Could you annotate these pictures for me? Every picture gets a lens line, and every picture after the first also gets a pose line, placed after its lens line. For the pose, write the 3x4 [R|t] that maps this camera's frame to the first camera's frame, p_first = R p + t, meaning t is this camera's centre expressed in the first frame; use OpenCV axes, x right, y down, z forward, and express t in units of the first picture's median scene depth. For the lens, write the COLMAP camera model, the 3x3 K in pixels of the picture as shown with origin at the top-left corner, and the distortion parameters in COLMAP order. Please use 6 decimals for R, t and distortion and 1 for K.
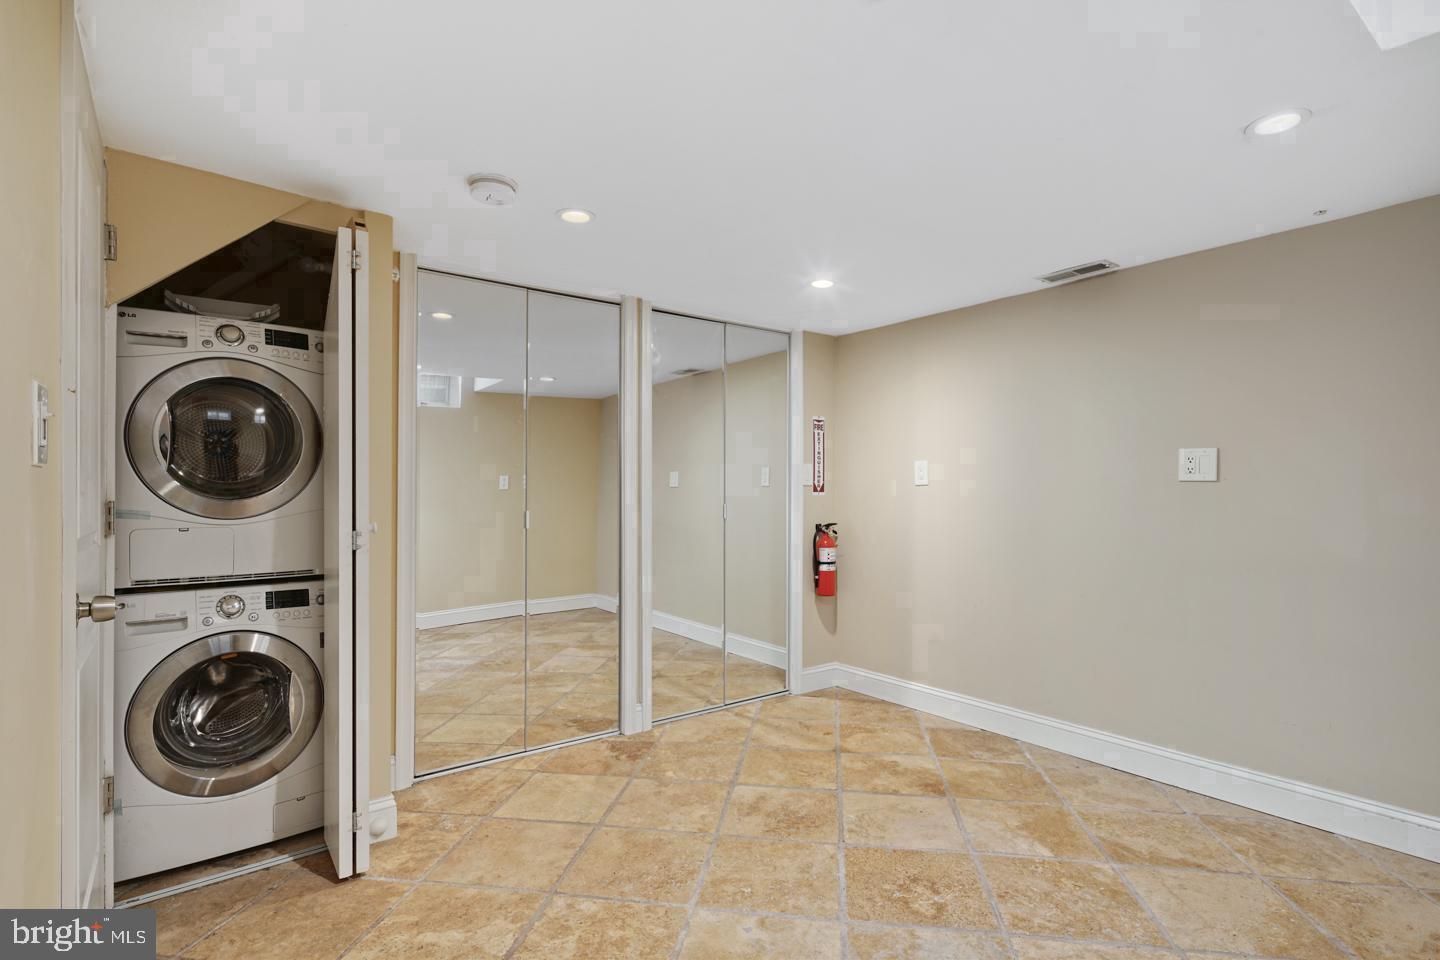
lens RADIAL K [[695.8, 0, 720.0], [0, 695.8, 480.0], [0, 0, 1]] dist [0.000034, -0.000510]
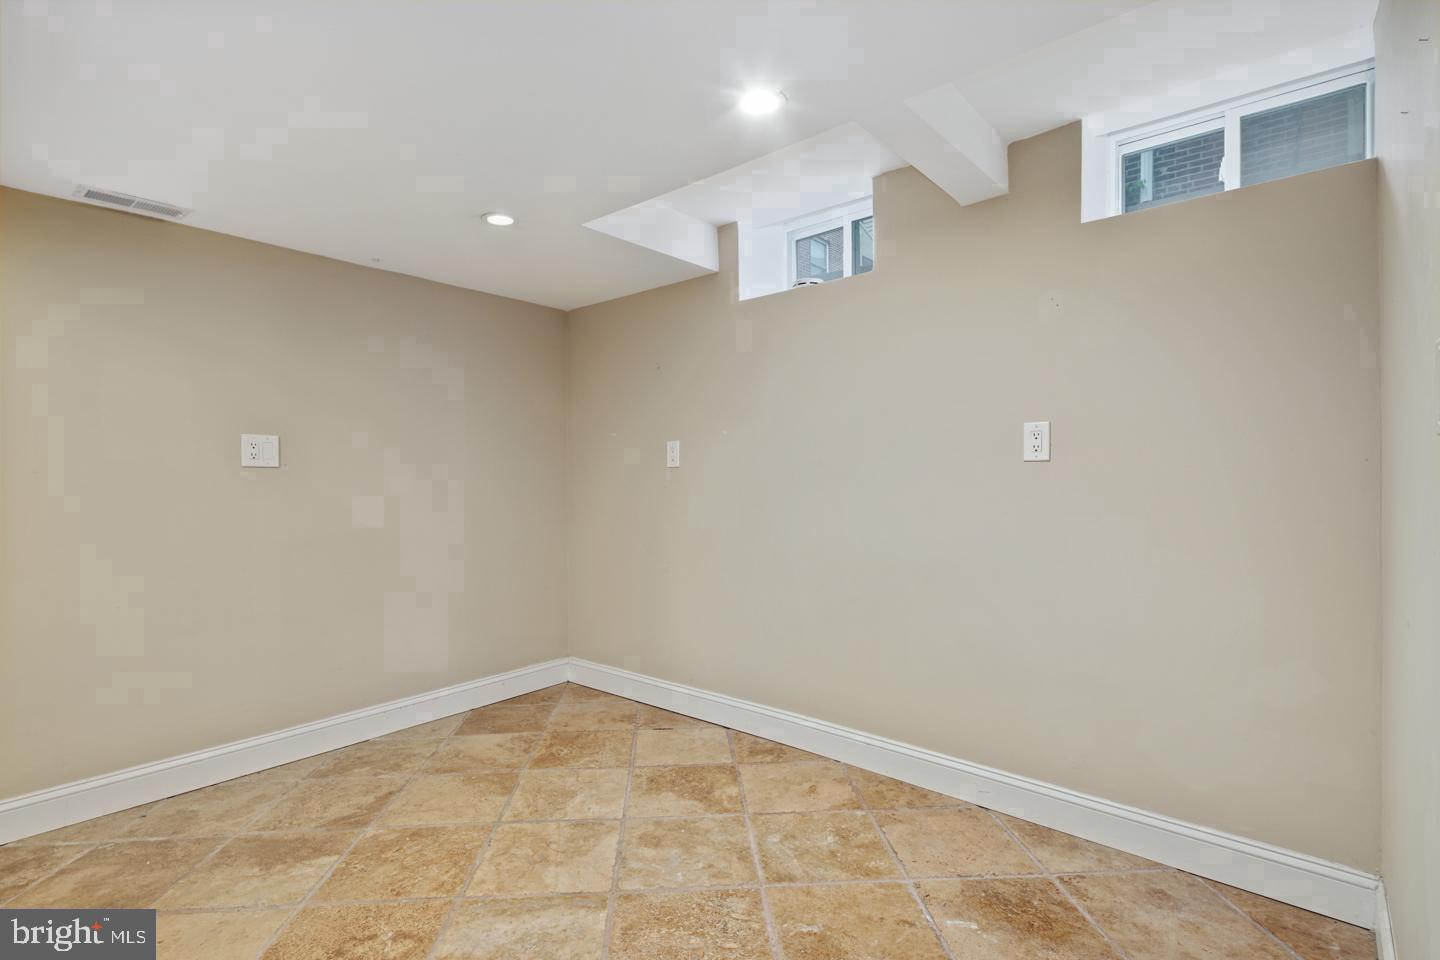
lens RADIAL K [[688.8, 0, 720.0], [0, 688.8, 480.0], [0, 0, 1]] dist [0.000730, 0.000307]
pose [[-0.215134, 0.000222, 0.976585, -0.535535], [-0.009293, 0.999954, -0.002275, 0.019954], [-0.976540, -0.009564, -0.215122, 0.665427]]
